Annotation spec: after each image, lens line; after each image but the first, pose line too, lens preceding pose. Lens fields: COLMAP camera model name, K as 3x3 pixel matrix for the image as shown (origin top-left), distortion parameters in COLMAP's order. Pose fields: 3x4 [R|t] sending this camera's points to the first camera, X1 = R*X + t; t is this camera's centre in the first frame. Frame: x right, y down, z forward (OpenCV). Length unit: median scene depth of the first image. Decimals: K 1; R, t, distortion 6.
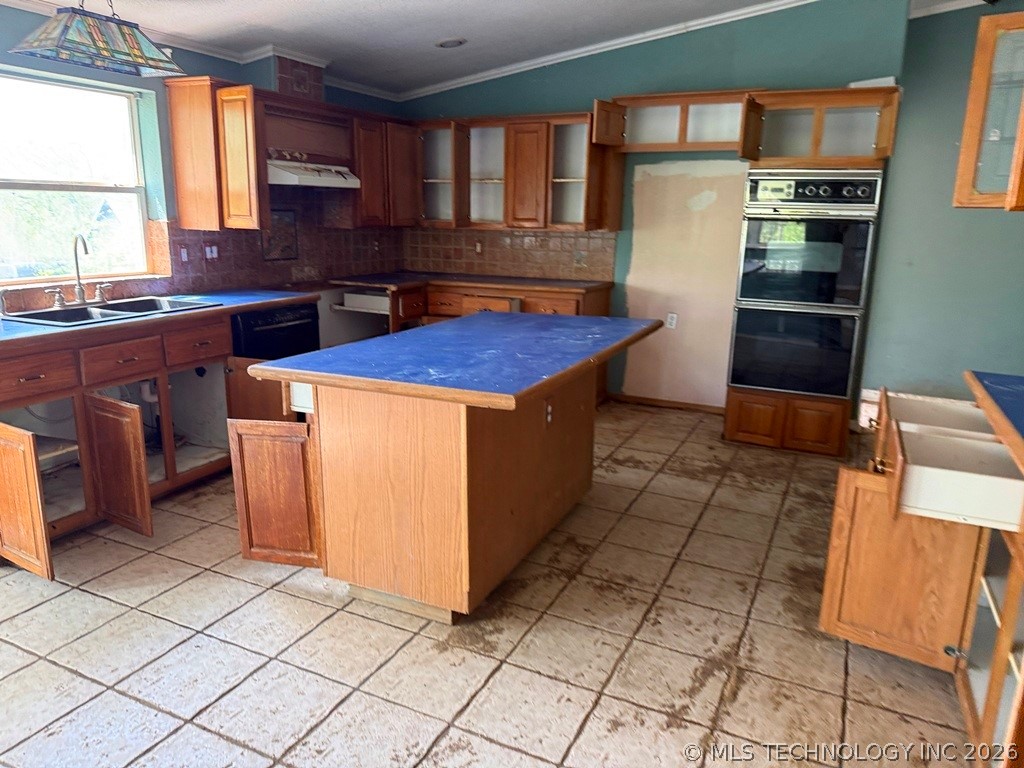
lens RADIAL K [[720.6, 0, 517.8], [0, 720.6, 379.3], [0, 0, 1]] dist [0.131289, -0.203244]
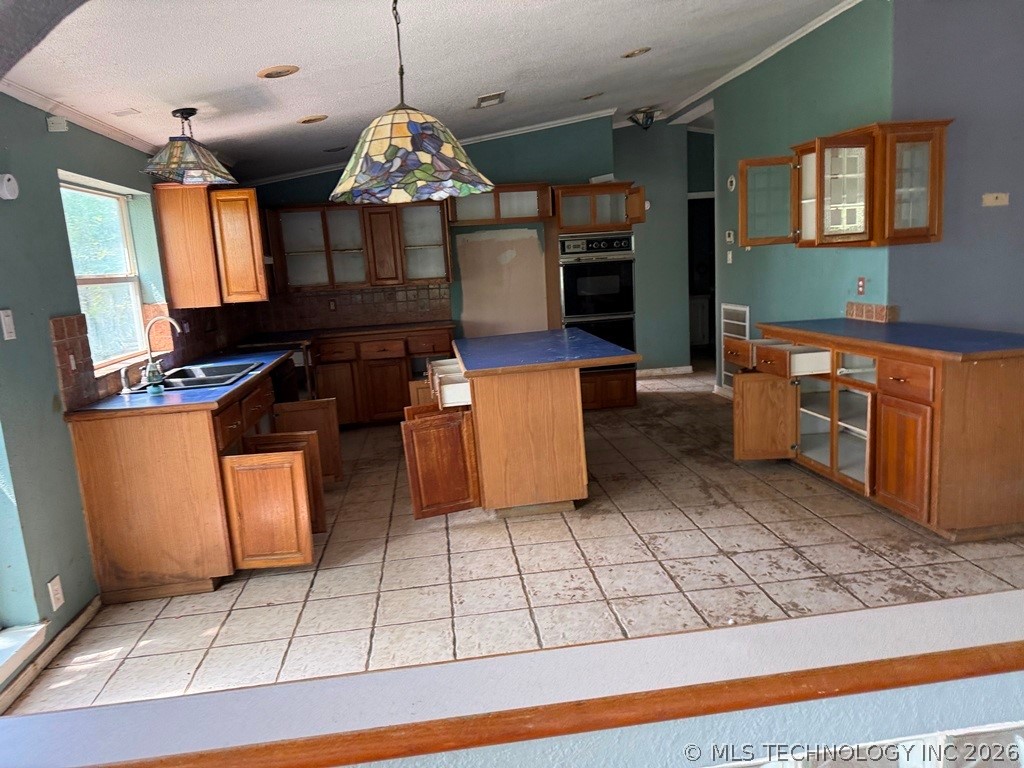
lens RADIAL K [[705.1, 0, 515.9], [0, 705.1, 375.4], [0, 0, 1]] dist [0.159672, -0.184673]
pose [[0.840338, -0.155933, 0.519150, -0.876345], [0.196418, 0.980238, -0.023511, 0.039640], [-0.505225, 0.121727, 0.854360, -0.314367]]
